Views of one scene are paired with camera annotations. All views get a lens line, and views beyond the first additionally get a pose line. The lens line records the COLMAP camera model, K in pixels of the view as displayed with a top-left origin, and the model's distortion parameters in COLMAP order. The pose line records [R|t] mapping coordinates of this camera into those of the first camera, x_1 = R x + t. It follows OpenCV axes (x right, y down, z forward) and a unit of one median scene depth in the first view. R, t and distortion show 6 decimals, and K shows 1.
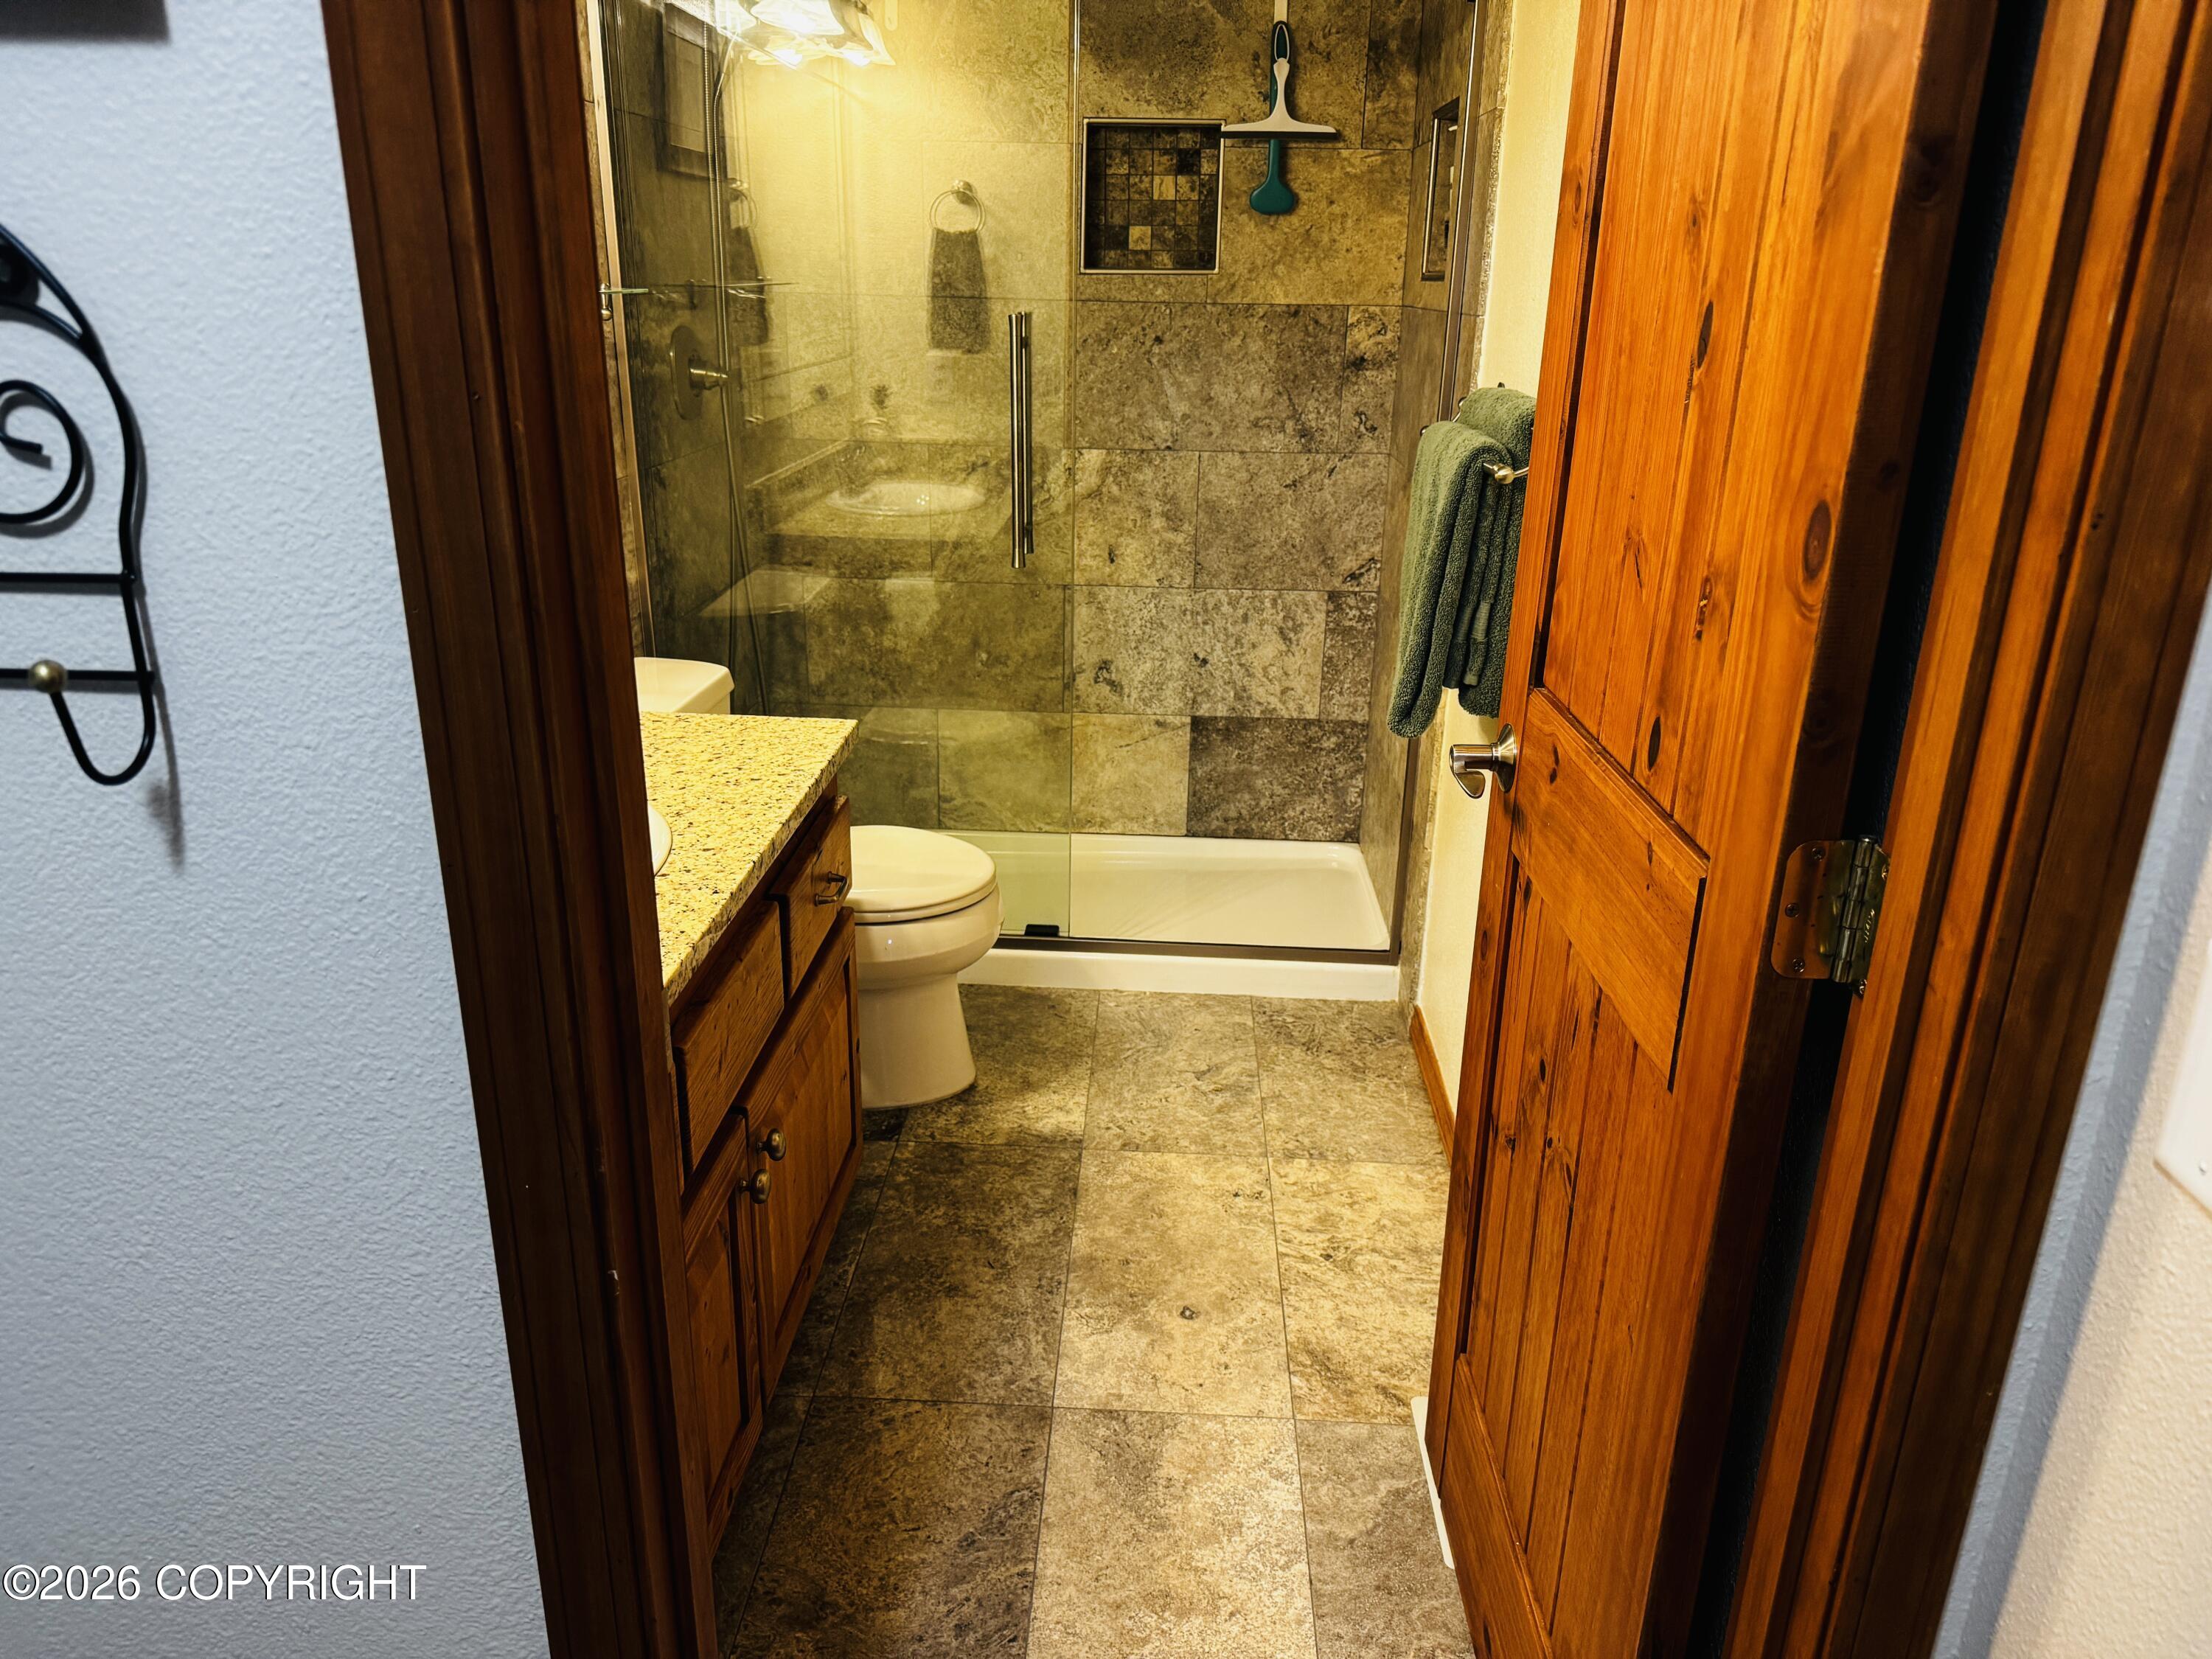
lens RADIAL K [[1535.5, 0, 1095.4], [0, 1535.5, 839.8], [0, 0, 1]] dist [0.009968, -0.005888]
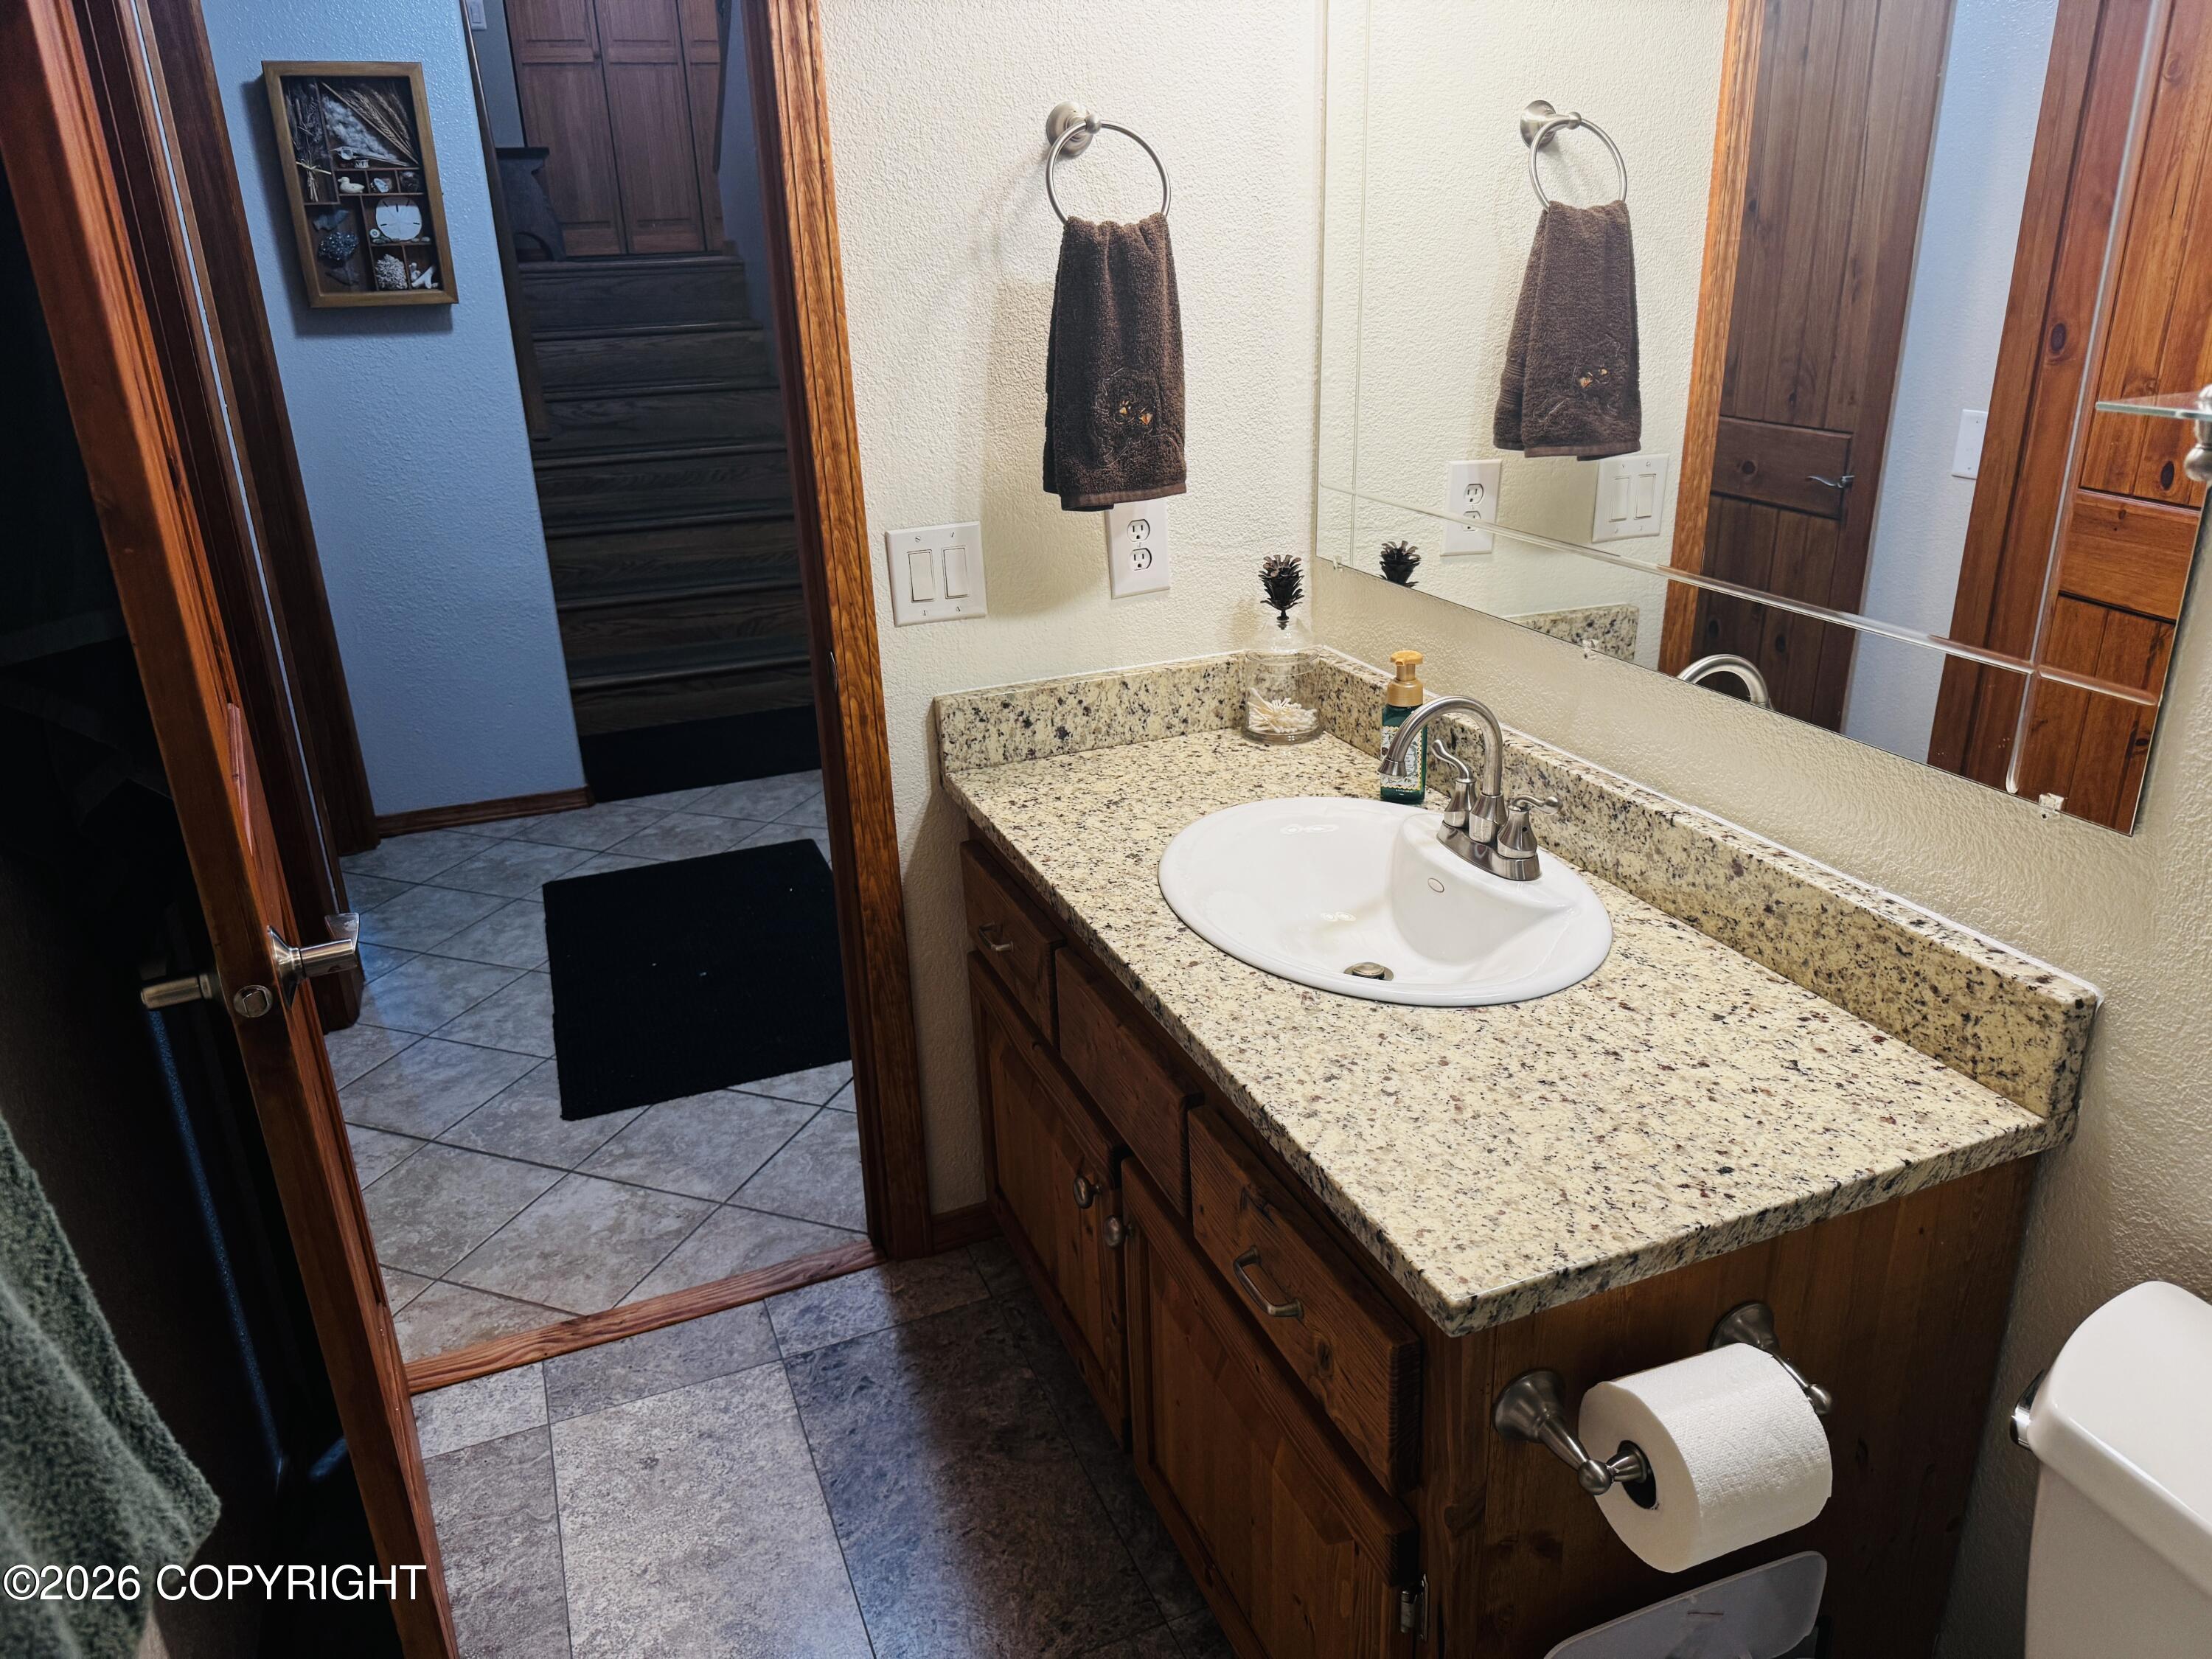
lens RADIAL K [[1559.2, 0, 1103.1], [0, 1559.2, 848.1], [0, 0, 1]] dist [0.002335, -0.016066]
pose [[-0.910170, 0.162634, -0.380973, 0.067538], [-0.129020, 0.762654, 0.633808, -0.317096], [0.393630, 0.626026, -0.673162, 0.800545]]
